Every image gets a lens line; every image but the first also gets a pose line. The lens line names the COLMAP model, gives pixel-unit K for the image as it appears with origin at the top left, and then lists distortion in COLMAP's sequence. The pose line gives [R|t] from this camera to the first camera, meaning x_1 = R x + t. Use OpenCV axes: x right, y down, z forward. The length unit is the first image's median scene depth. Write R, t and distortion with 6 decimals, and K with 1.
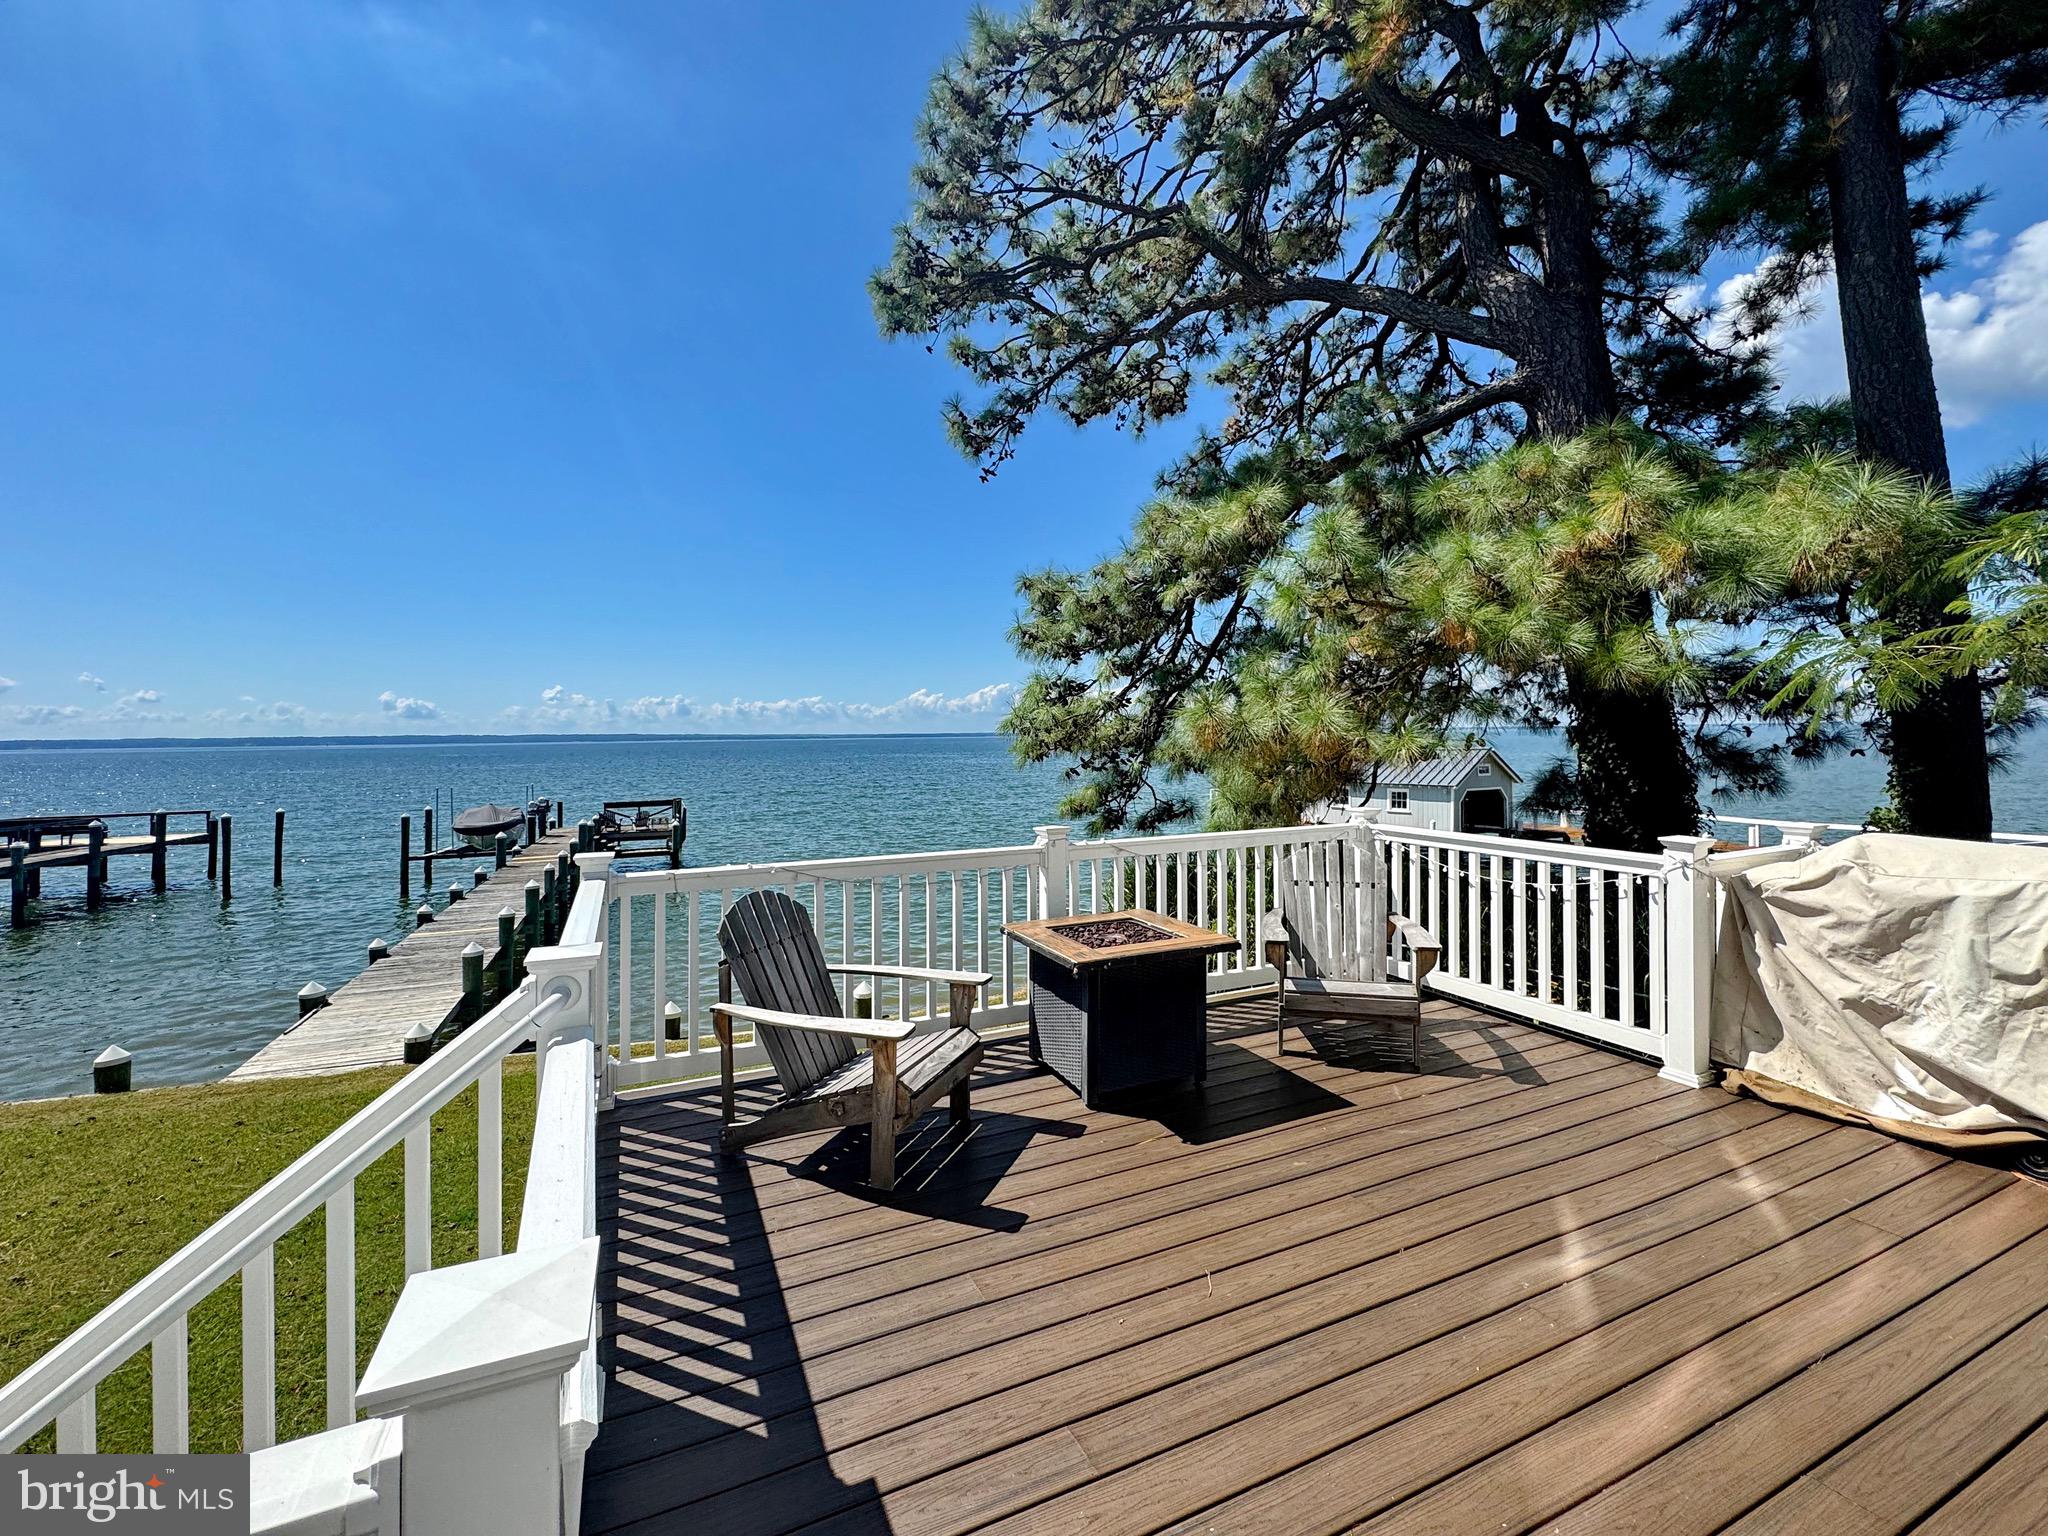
lens RADIAL K [[855.0, 0, 1037.8], [0, 855.0, 730.9], [0, 0, 1]] dist [-0.004649, -0.000757]
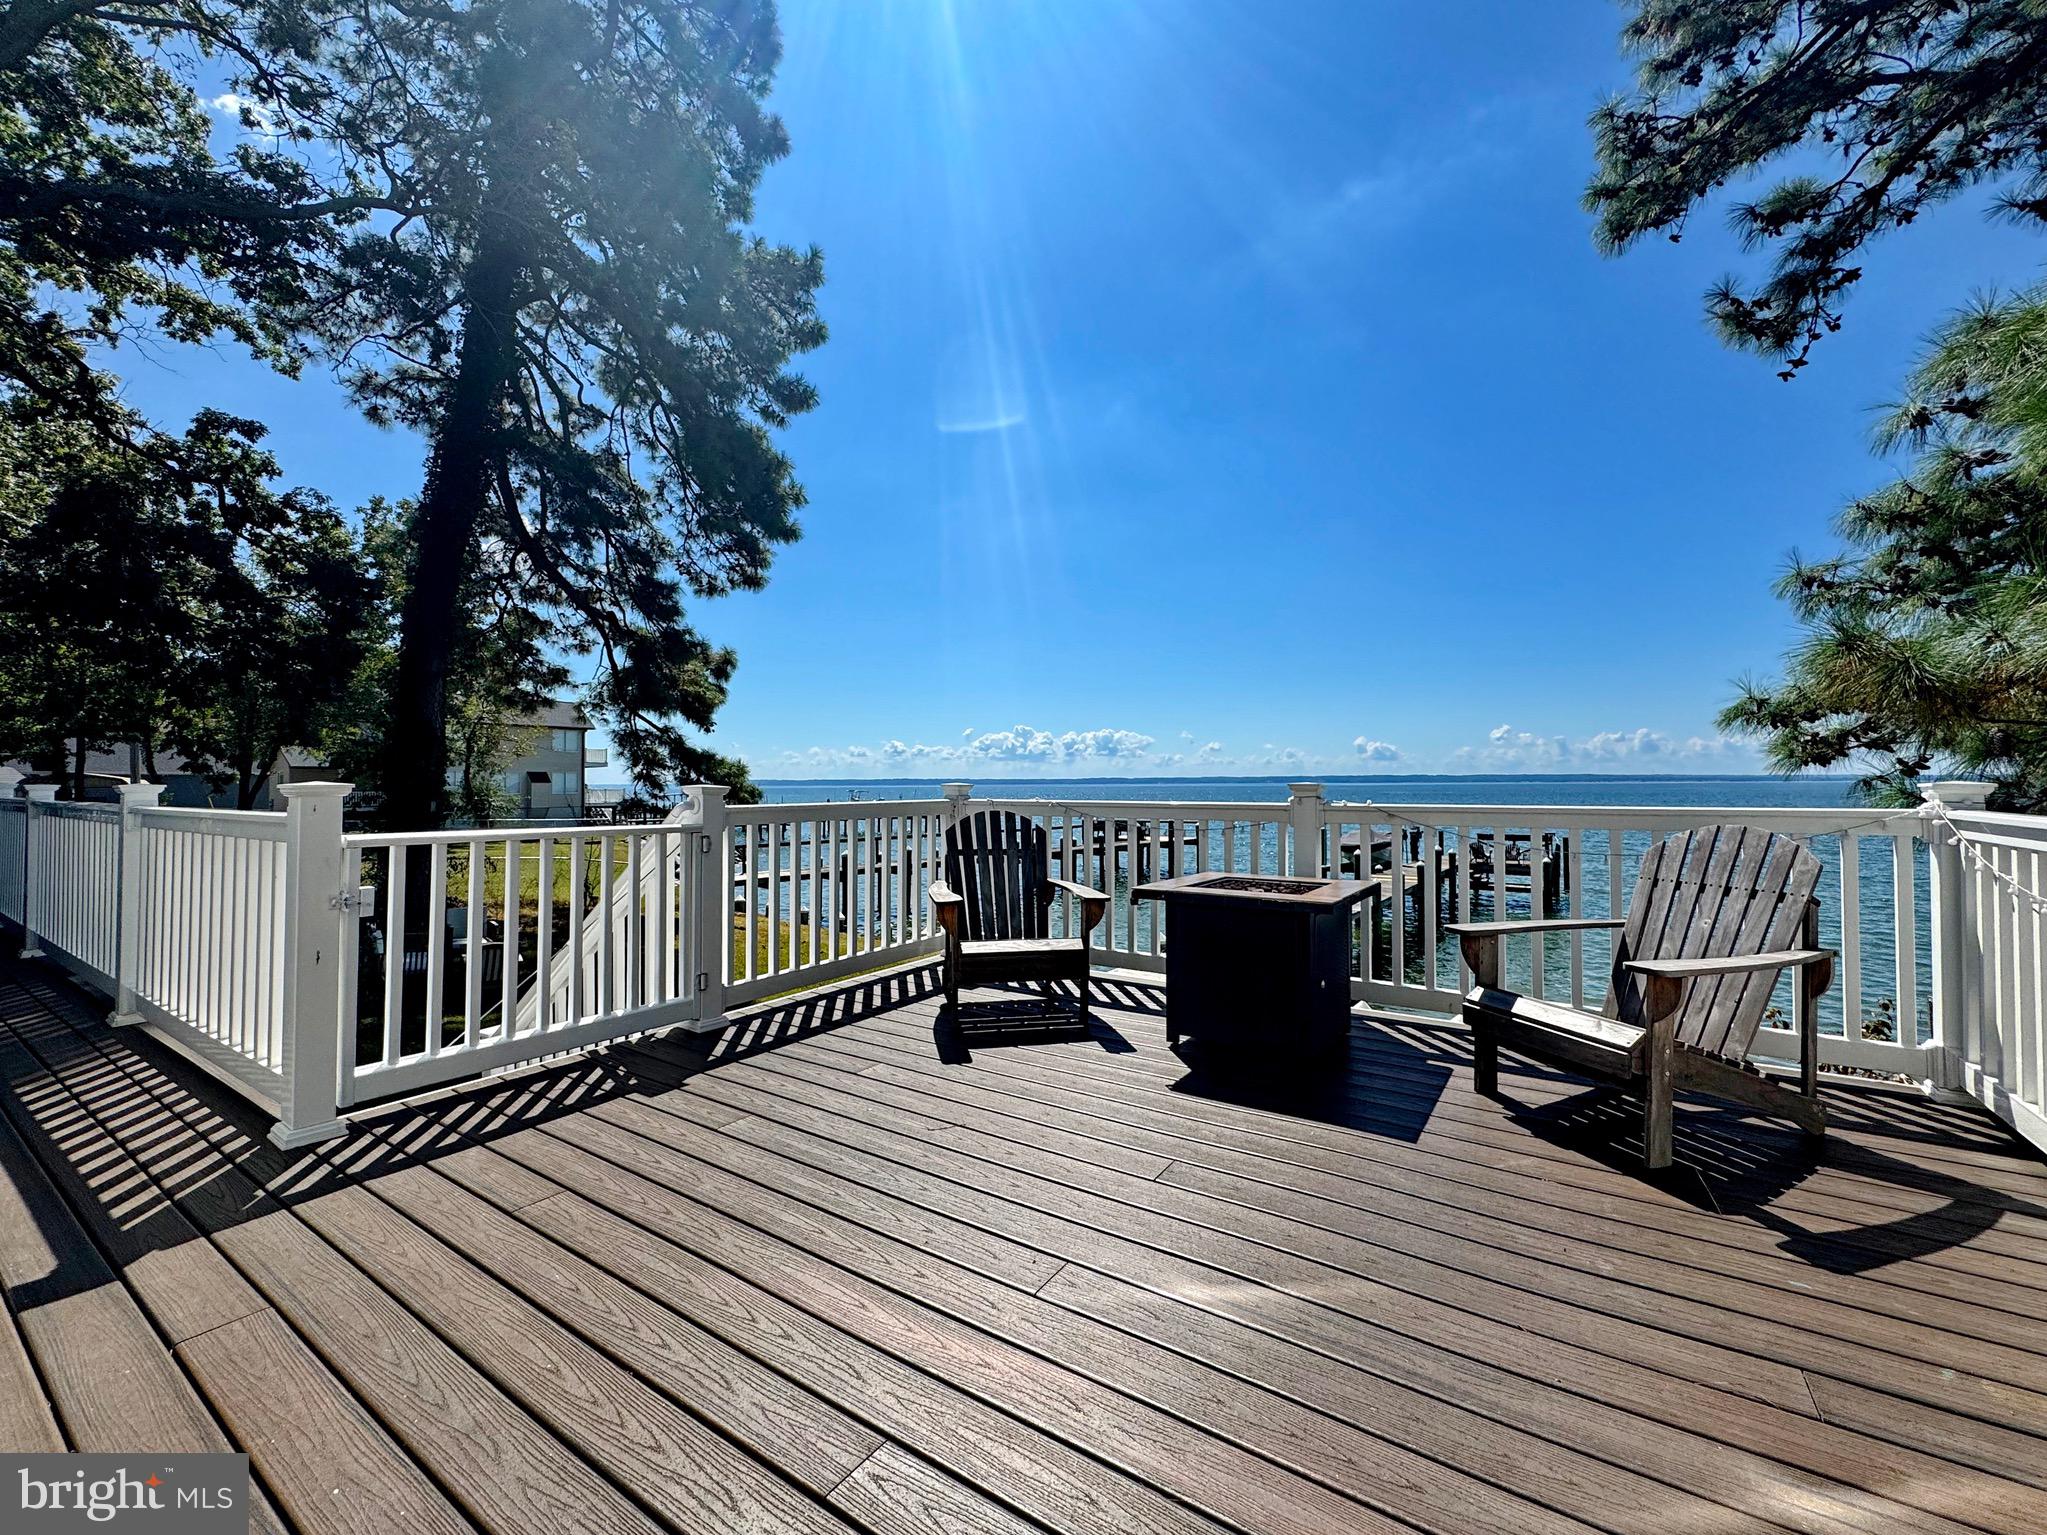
lens RADIAL K [[855.7, 0, 1023.5], [0, 855.7, 767.5], [0, 0, 1]] dist [-0.001376, -0.000030]
pose [[0.514550, -0.006657, -0.857435, 0.265819], [0.002875, 0.999978, -0.006039, 0.040661], [0.857456, 0.000642, 0.514558, 0.112087]]
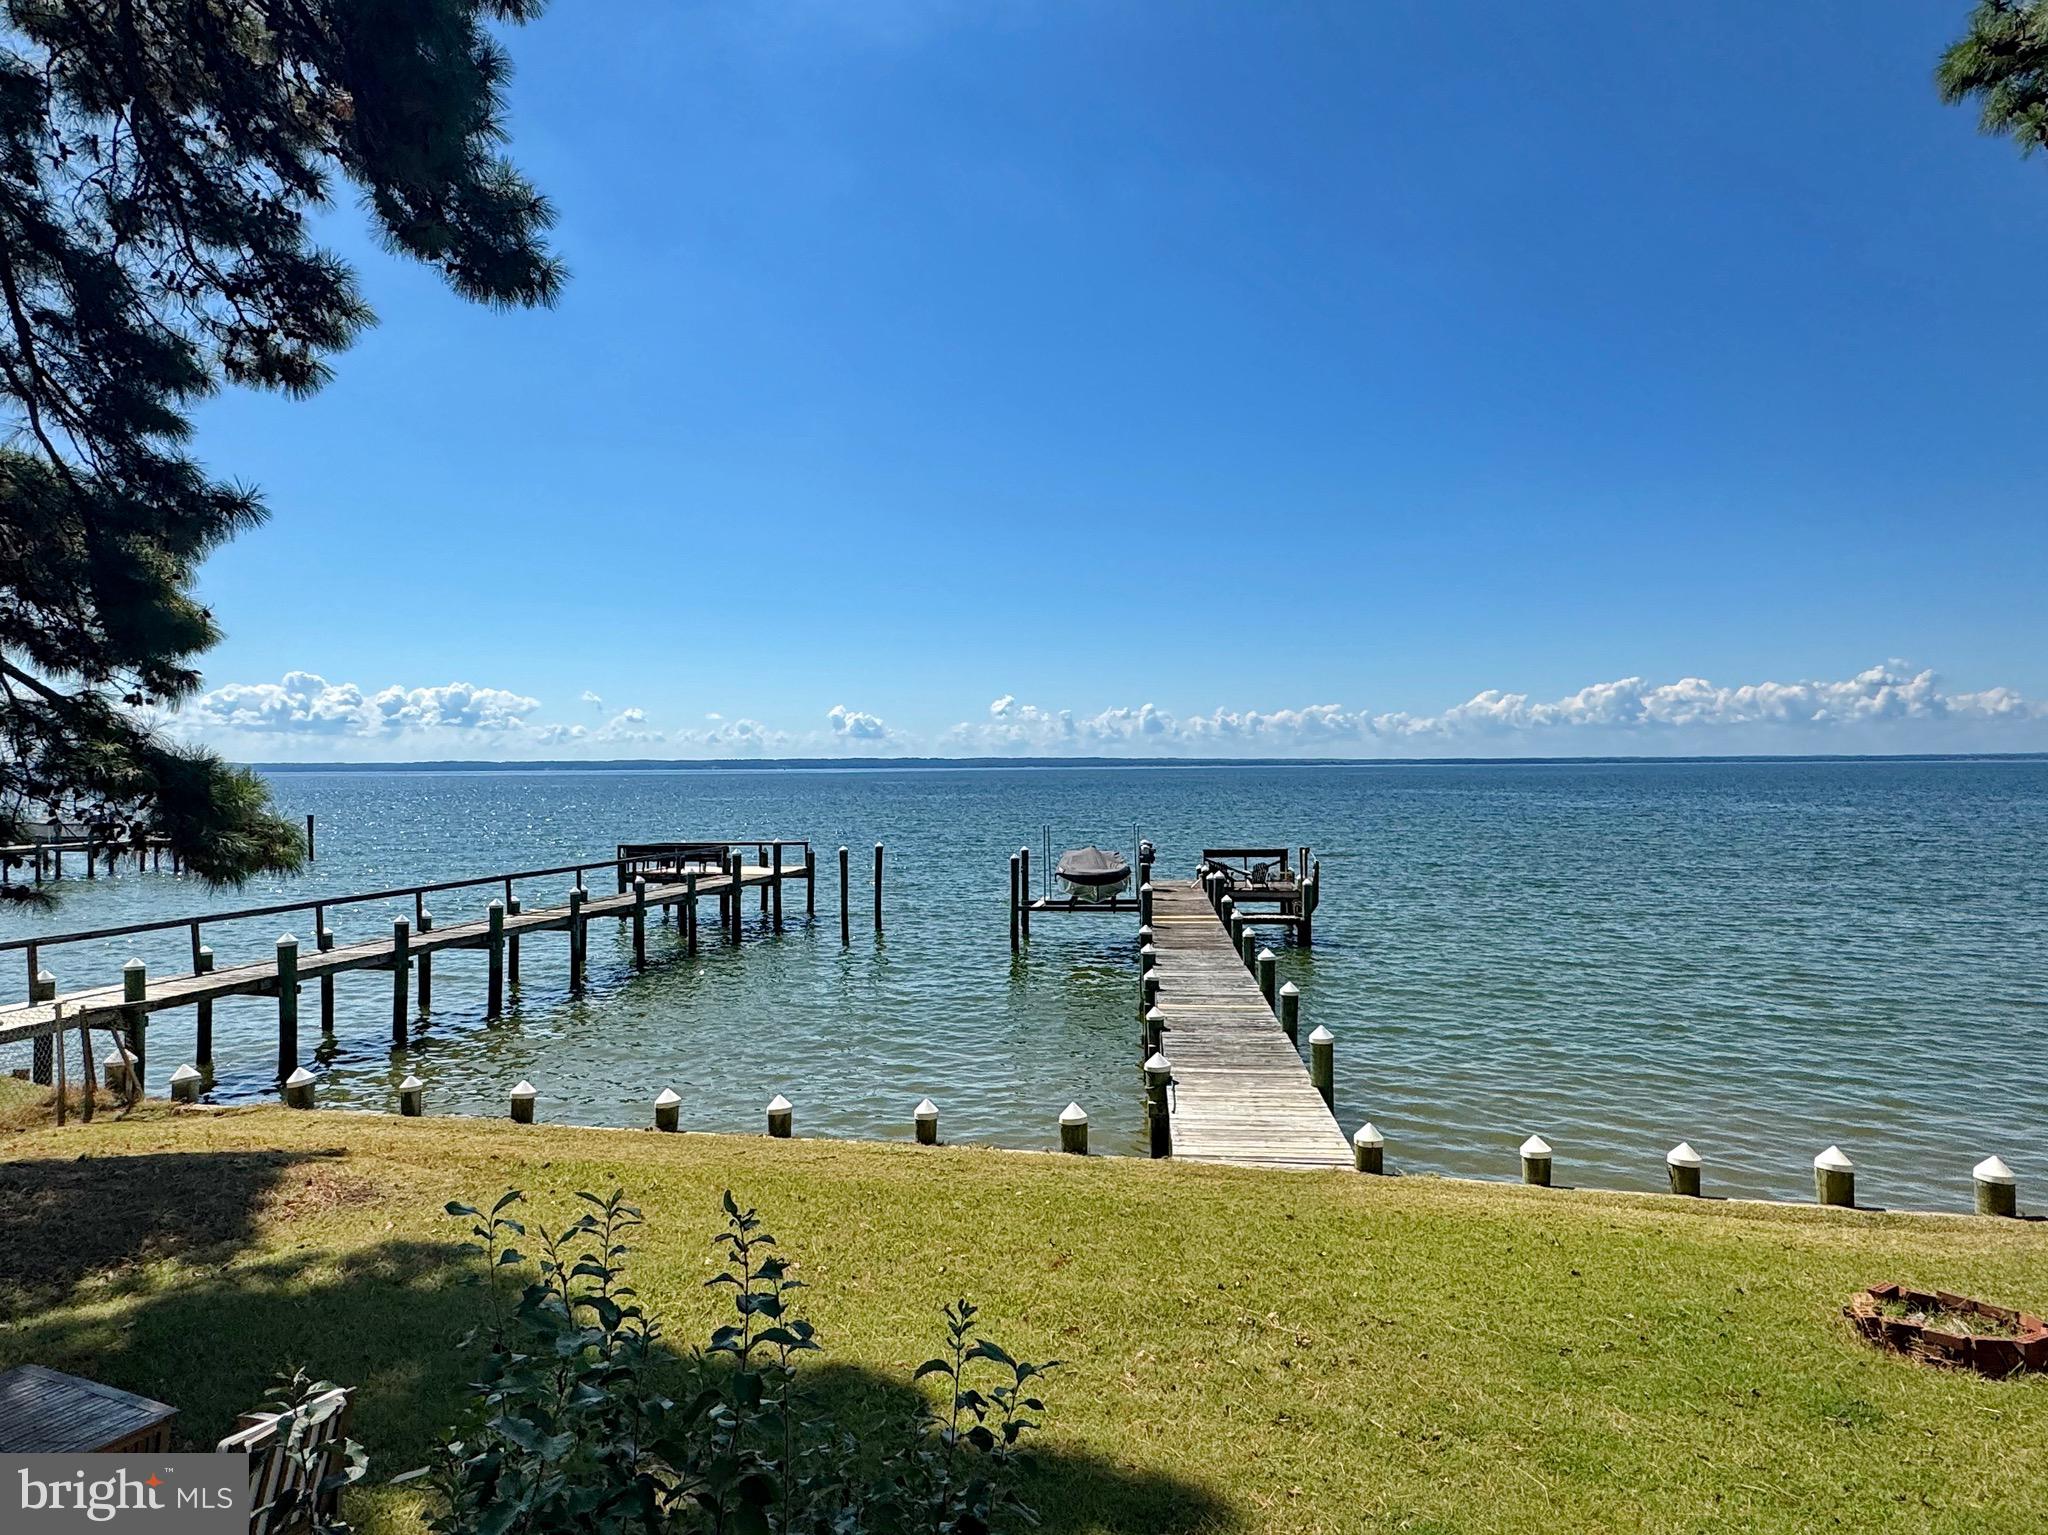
lens RADIAL K [[1233.1, 0, 1029.6], [0, 1233.1, 762.7], [0, 0, 1]] dist [0.003537, 0.000226]
pose [[0.884554, 0.006064, -0.466397, -0.476693], [-0.002479, 0.999962, 0.008300, -0.009028], [0.466430, -0.006186, 0.884536, -0.189289]]
